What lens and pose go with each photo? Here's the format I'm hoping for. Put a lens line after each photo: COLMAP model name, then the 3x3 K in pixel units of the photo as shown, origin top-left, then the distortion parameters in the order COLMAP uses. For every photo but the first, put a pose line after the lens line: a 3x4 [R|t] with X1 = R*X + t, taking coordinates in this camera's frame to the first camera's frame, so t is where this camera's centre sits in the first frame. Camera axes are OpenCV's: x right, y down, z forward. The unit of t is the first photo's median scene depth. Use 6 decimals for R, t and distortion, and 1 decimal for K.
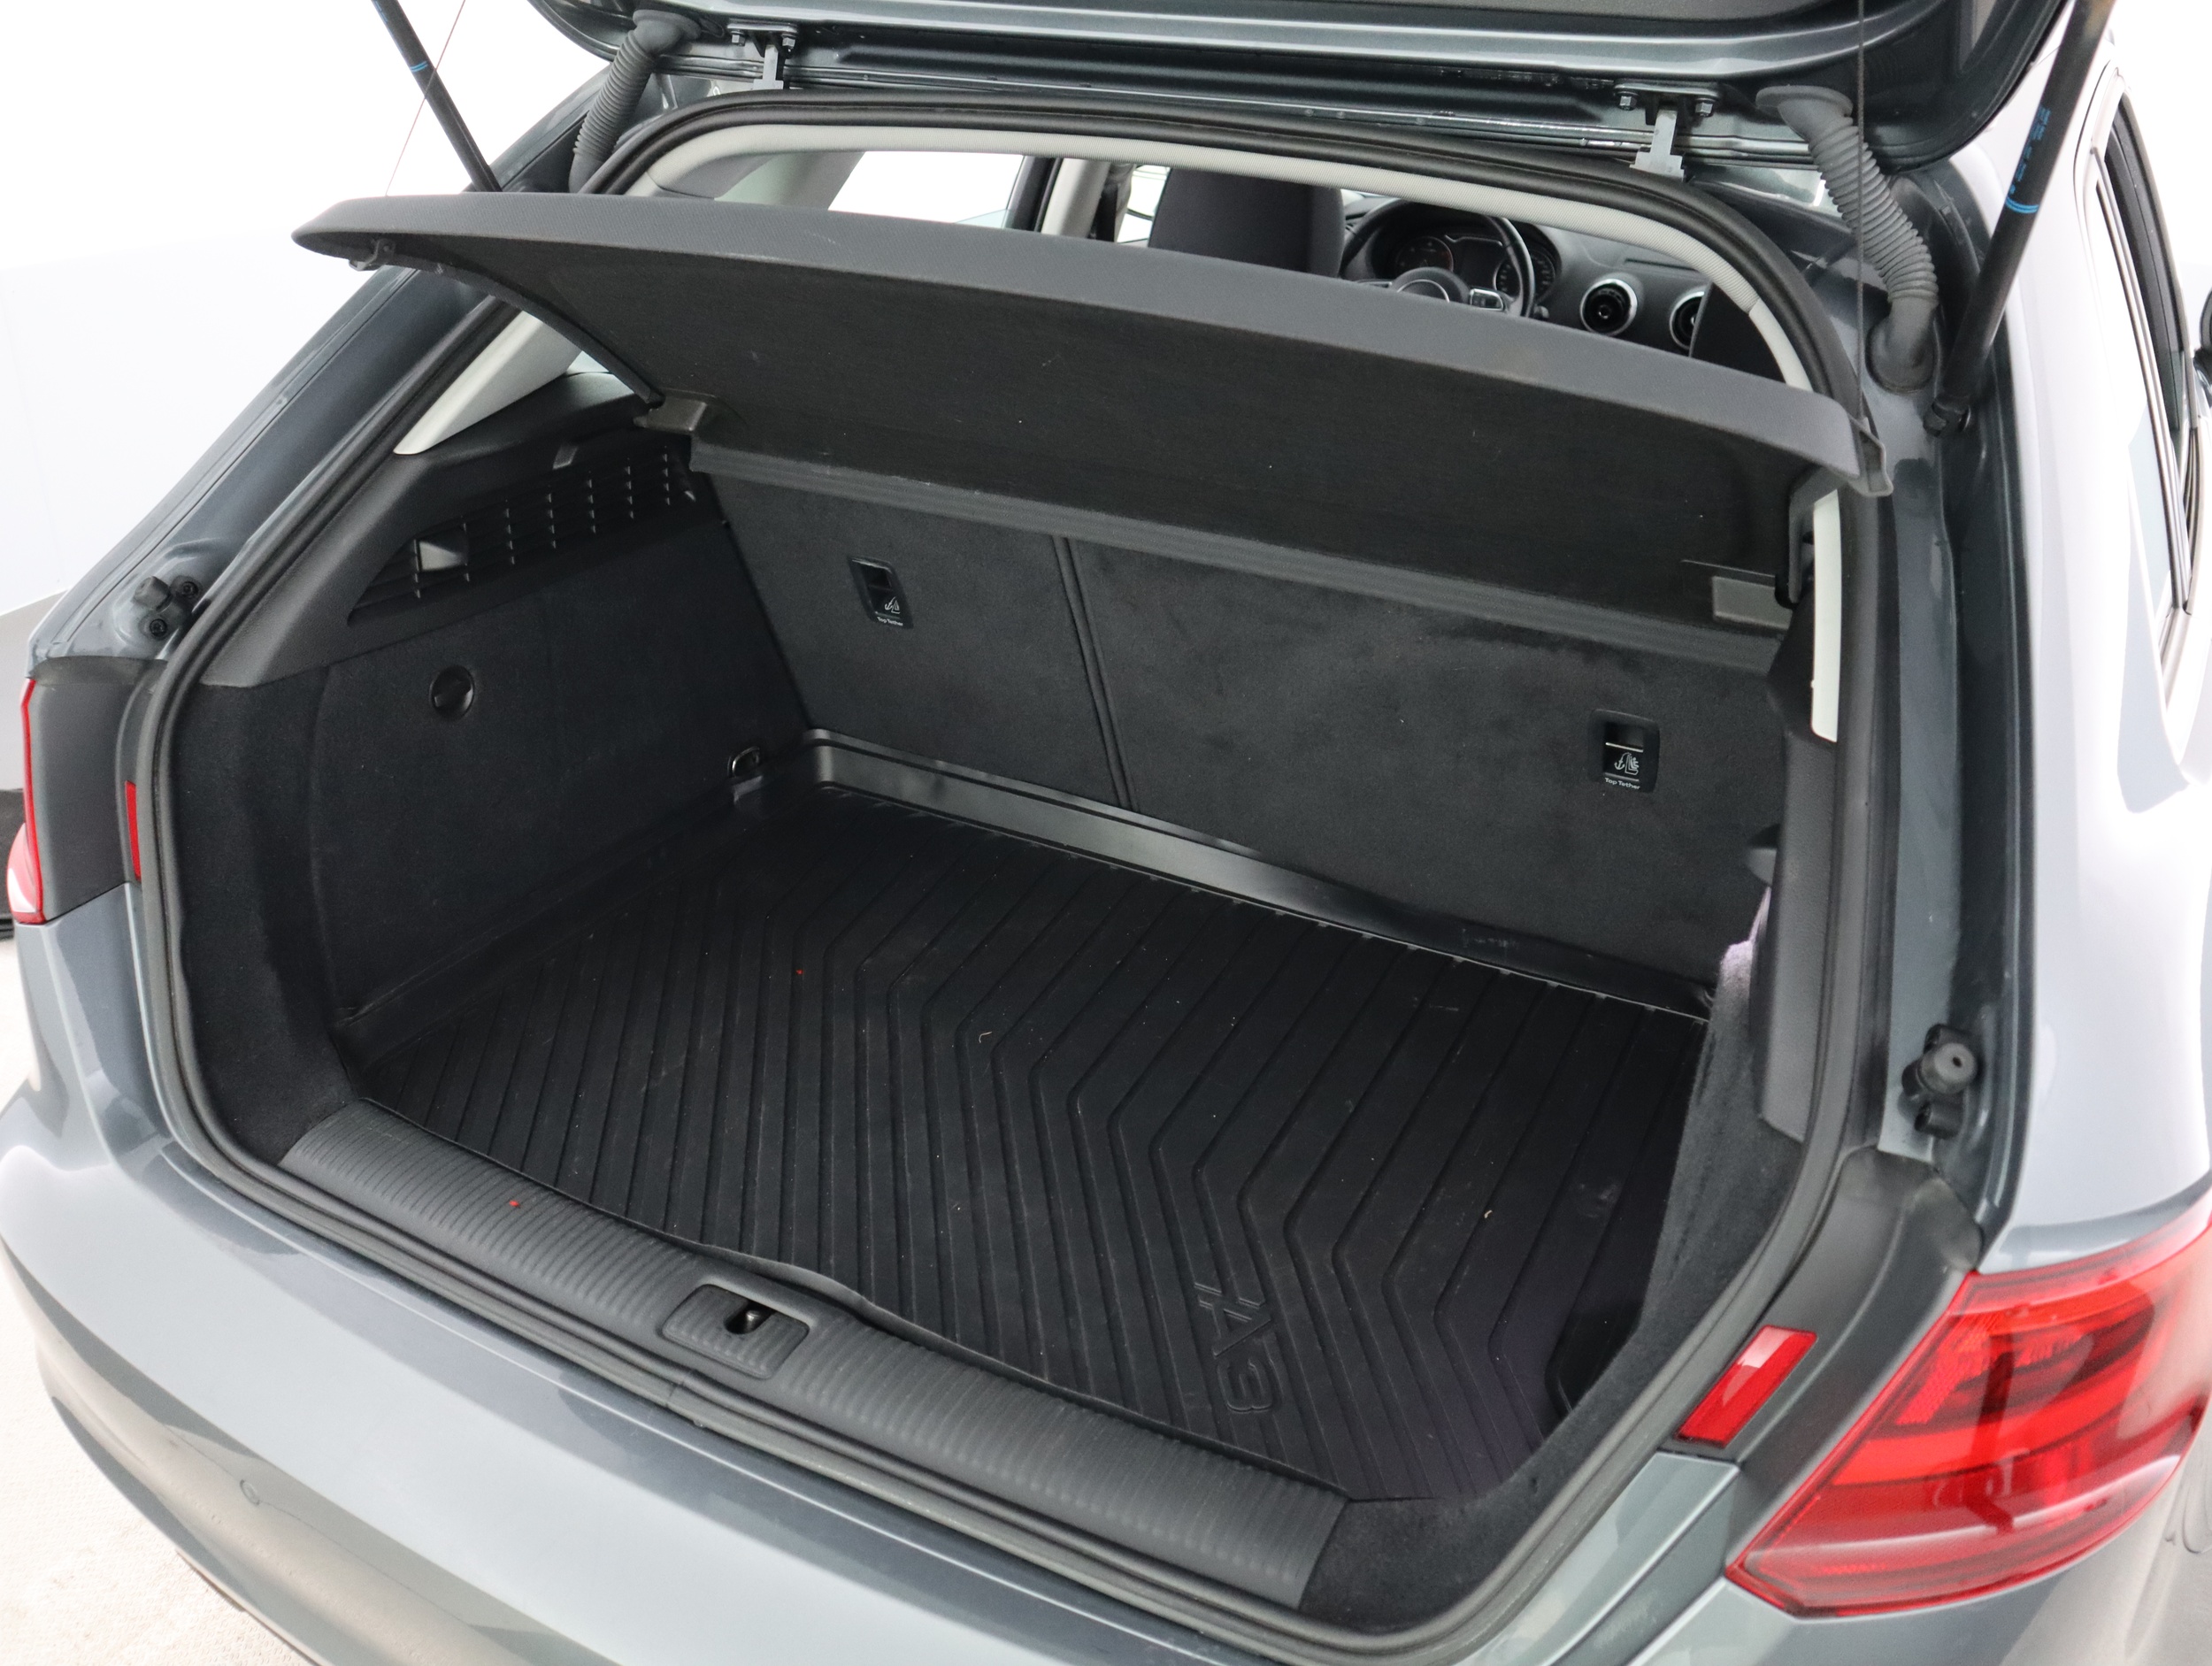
lens RADIAL K [[1813.6, 0, 1108.6], [0, 1813.6, 821.7], [0, 0, 1]] dist [-0.054896, 0.007571]
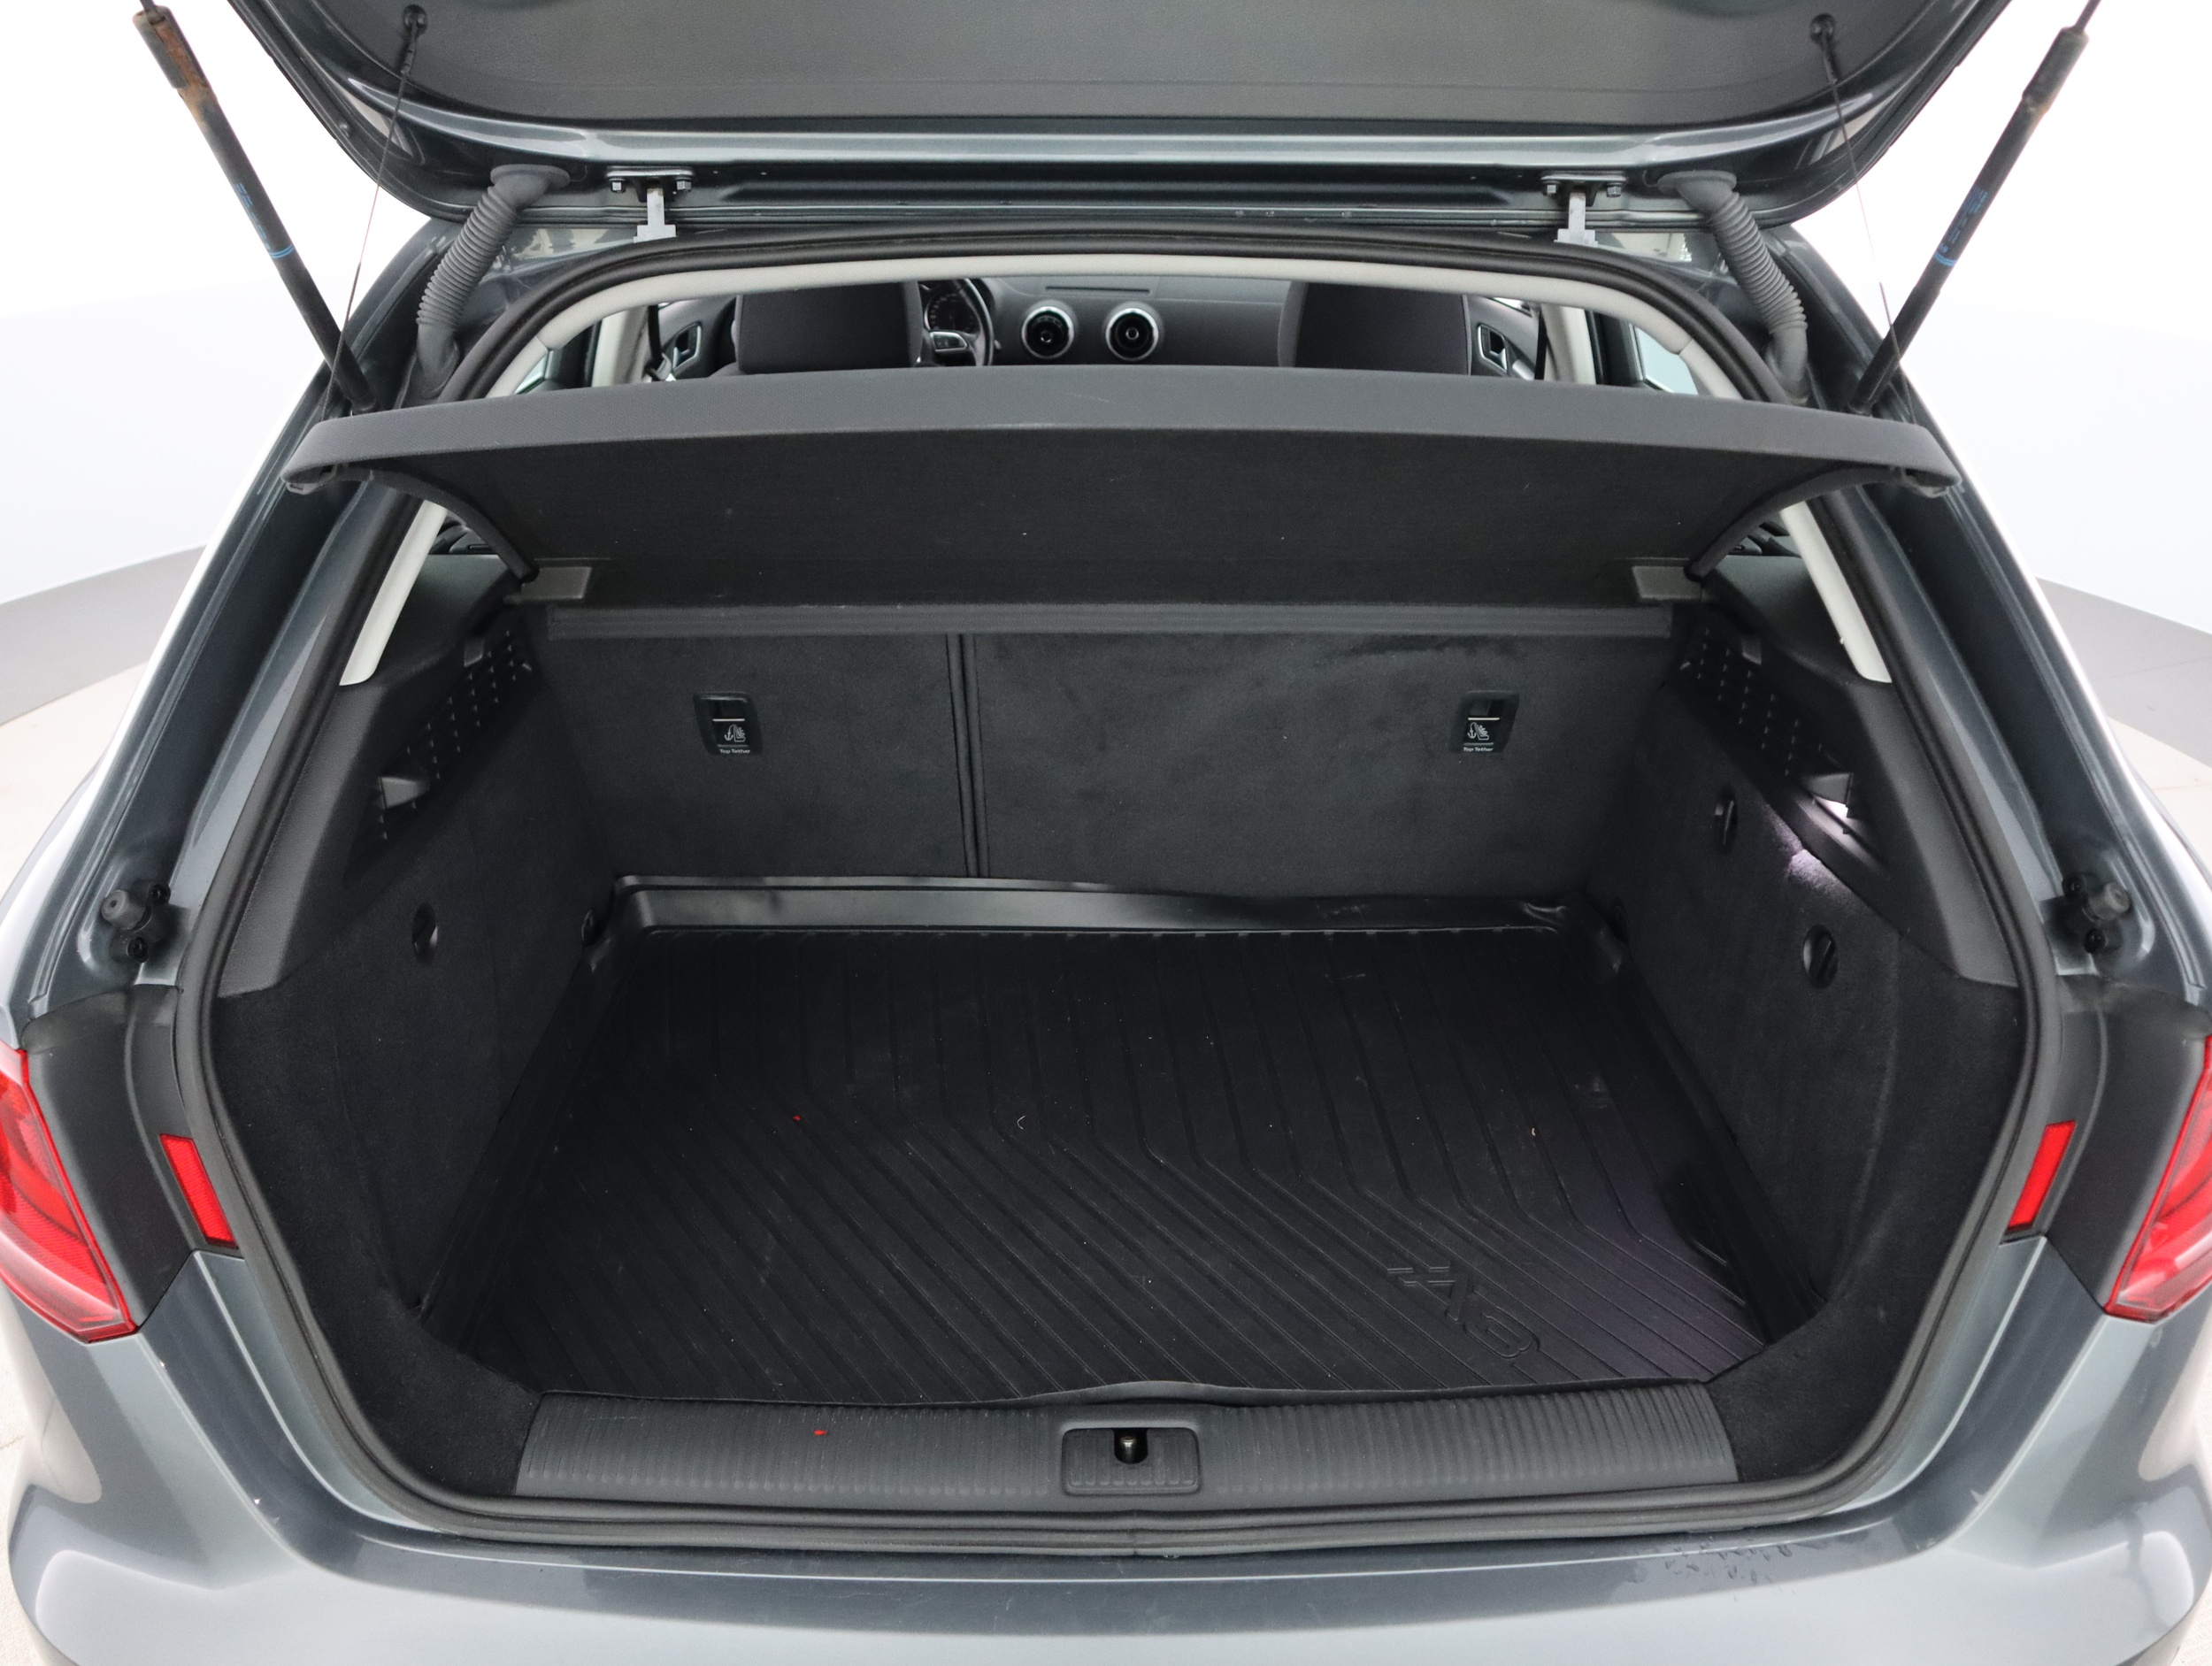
lens RADIAL K [[1721.6, 0, 1106.0], [0, 1721.6, 833.0], [0, 0, 1]] dist [-0.112255, 0.083008]
pose [[0.881644, -0.236733, 0.408242, -0.401098], [0.231362, 0.970806, 0.063303, -0.095977], [-0.411309, 0.038640, 0.910676, 0.090288]]
